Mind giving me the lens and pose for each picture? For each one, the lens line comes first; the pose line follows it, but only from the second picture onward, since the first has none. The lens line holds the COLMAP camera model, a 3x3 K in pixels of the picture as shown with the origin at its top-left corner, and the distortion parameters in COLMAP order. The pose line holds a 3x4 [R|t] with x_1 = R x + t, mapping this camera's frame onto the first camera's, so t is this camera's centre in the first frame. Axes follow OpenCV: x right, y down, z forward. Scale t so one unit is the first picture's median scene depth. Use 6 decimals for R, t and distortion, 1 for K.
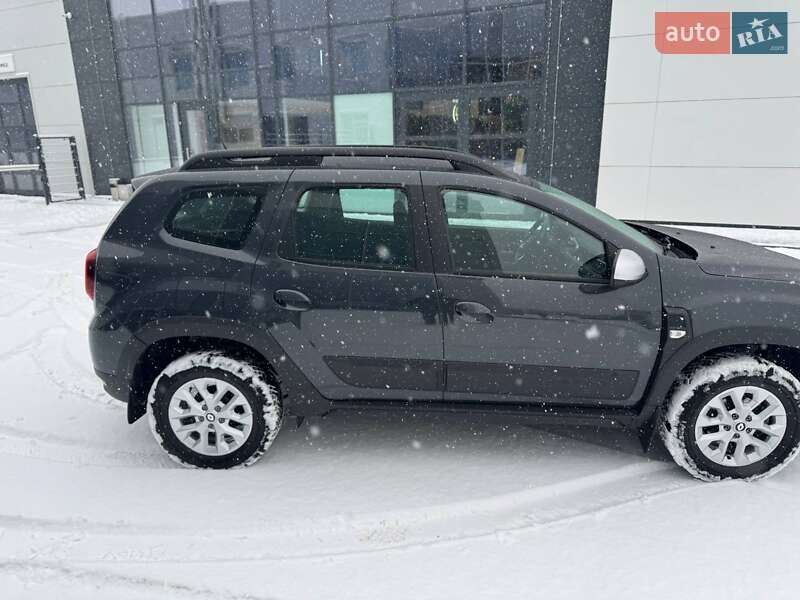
lens RADIAL K [[567.0, 0, 400.0], [0, 567.0, 300.0], [0, 0, 1]] dist [0.051446, -0.076135]
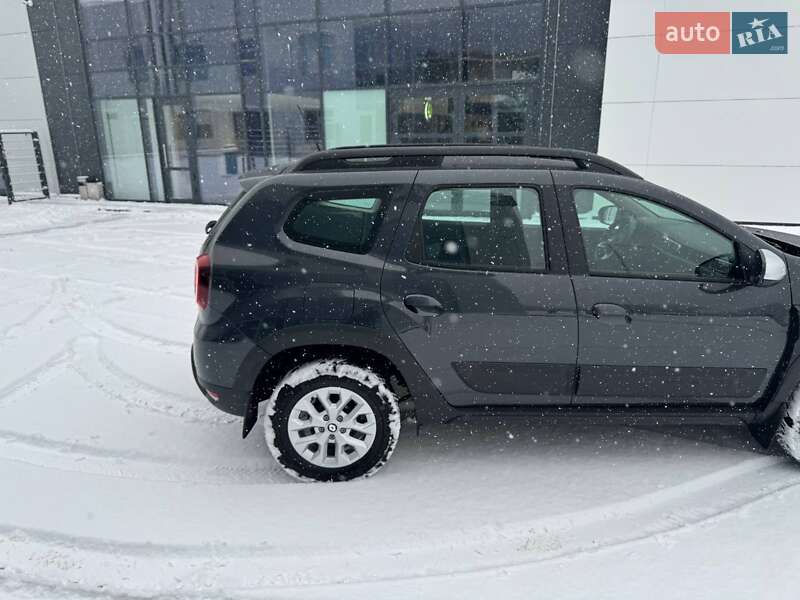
lens RADIAL K [[569.9, 0, 400.0], [0, 569.9, 300.0], [0, 0, 1]] dist [0.072258, -0.107188]
pose [[0.996692, -0.016877, 0.079504, -0.293991], [0.016652, 0.999855, 0.003493, -0.011508], [-0.079551, -0.002157, 0.996828, 0.030405]]
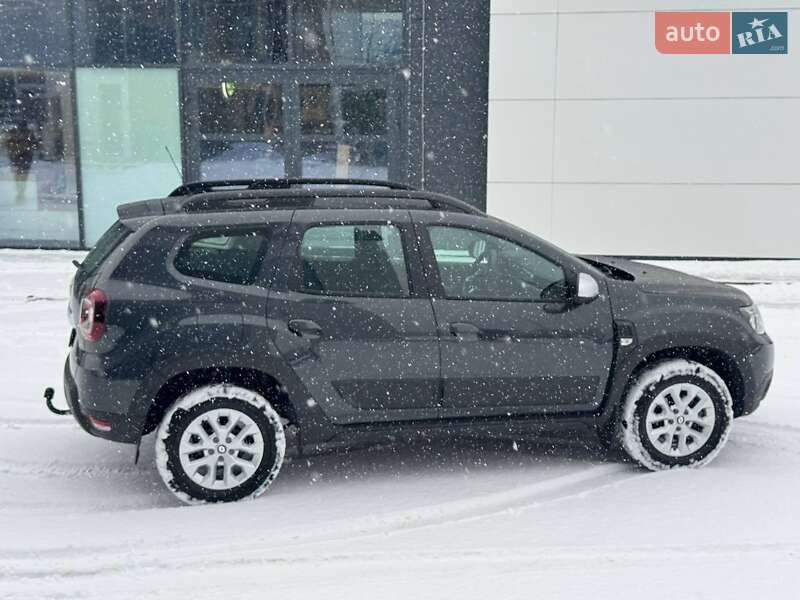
lens RADIAL K [[1116.7, 0, 404.1], [0, 1116.7, 303.6], [0, 0, 1]] dist [0.119009, -0.061292]
pose [[0.955785, -0.034489, 0.292038, -0.603400], [0.065233, 0.993222, -0.096199, 0.162460], [-0.286741, 0.110996, 0.951557, -1.045055]]
